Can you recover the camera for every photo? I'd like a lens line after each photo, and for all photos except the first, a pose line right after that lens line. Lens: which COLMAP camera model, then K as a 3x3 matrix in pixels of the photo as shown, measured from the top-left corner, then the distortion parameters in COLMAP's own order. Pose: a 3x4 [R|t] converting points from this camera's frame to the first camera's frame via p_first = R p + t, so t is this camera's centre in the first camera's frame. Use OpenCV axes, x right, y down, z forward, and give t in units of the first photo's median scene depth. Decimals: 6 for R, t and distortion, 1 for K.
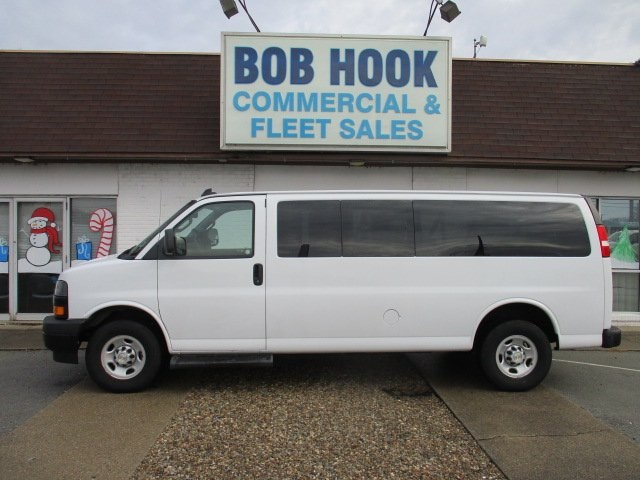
lens RADIAL K [[532.9, 0, 320.0], [0, 532.9, 240.0], [0, 0, 1]] dist [-0.032072, -0.000245]
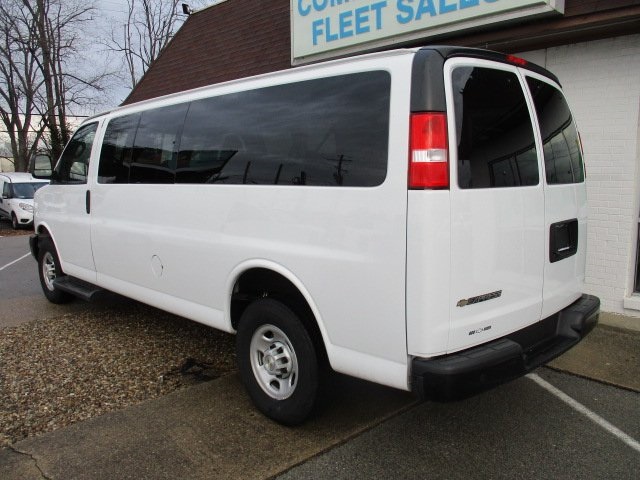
lens RADIAL K [[532.9, 0, 320.0], [0, 532.9, 240.0], [0, 0, 1]] dist [-0.032072, -0.000245]
pose [[0.672982, 0.086097, -0.734631, 0.520122], [-0.002902, 0.993502, 0.113777, 0.016187], [0.739653, -0.074437, 0.668859, 0.426427]]
